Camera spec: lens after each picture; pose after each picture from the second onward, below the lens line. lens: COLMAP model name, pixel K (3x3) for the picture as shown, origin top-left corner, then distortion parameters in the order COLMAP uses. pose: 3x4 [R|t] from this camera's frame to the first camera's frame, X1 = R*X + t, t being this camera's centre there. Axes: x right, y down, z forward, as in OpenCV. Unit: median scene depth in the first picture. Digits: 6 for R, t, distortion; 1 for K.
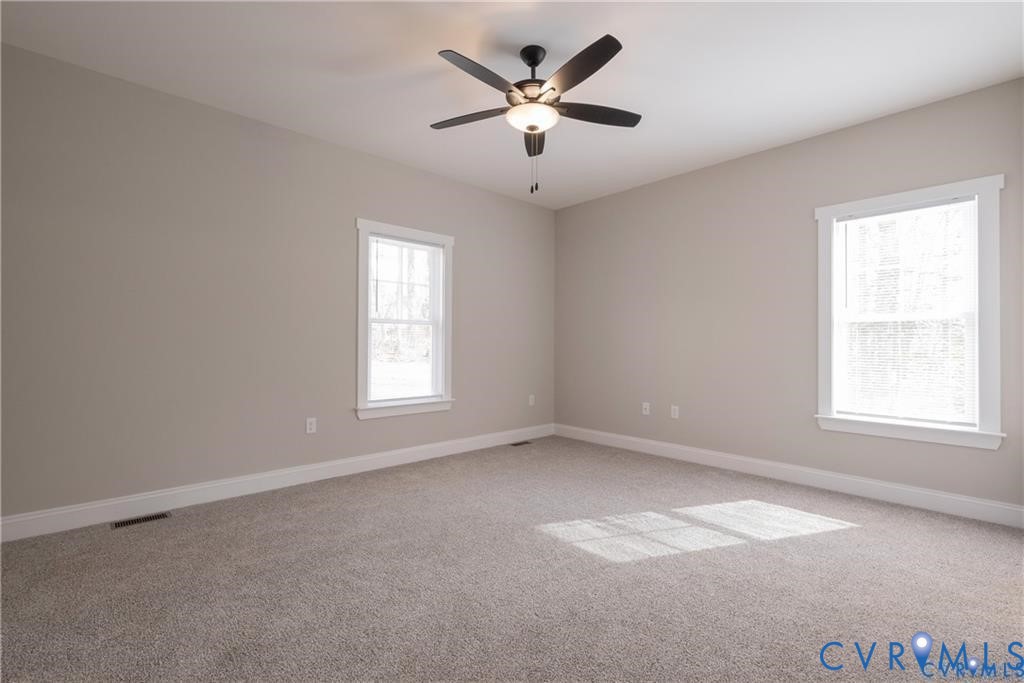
lens RADIAL K [[463.1, 0, 512.0], [0, 463.1, 341.5], [0, 0, 1]] dist [0.002240, 0.000215]
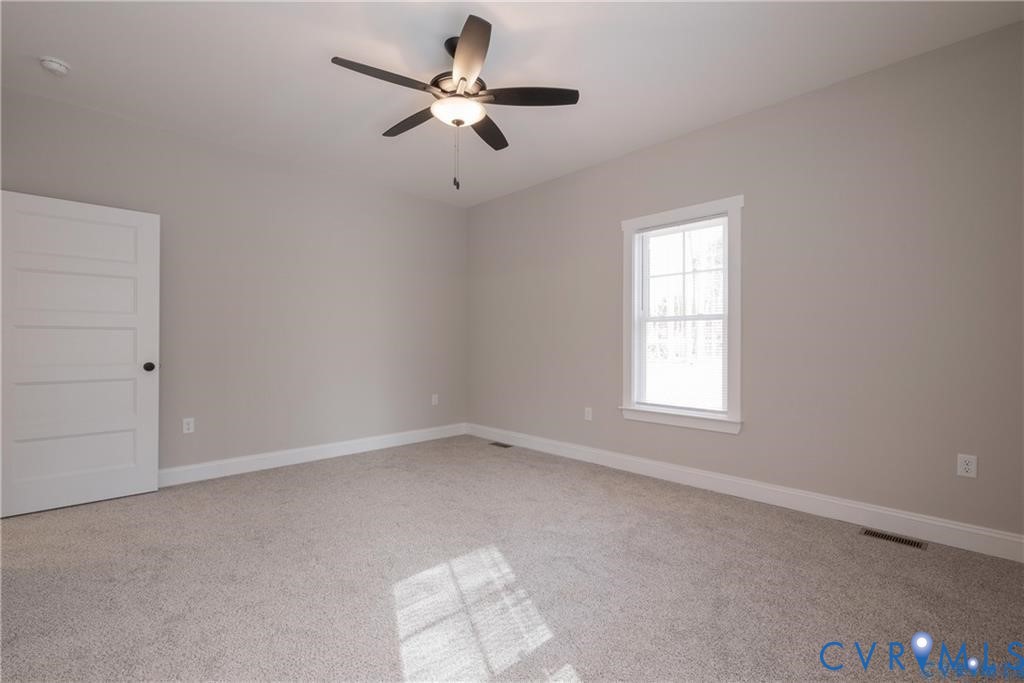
lens RADIAL K [[463.1, 0, 512.0], [0, 463.1, 341.5], [0, 0, 1]] dist [0.002240, 0.000215]
pose [[0.015411, -0.006966, -0.999857, 0.696202], [0.007142, 0.999951, -0.006857, 0.004741], [0.999856, -0.007036, 0.015460, 0.749057]]
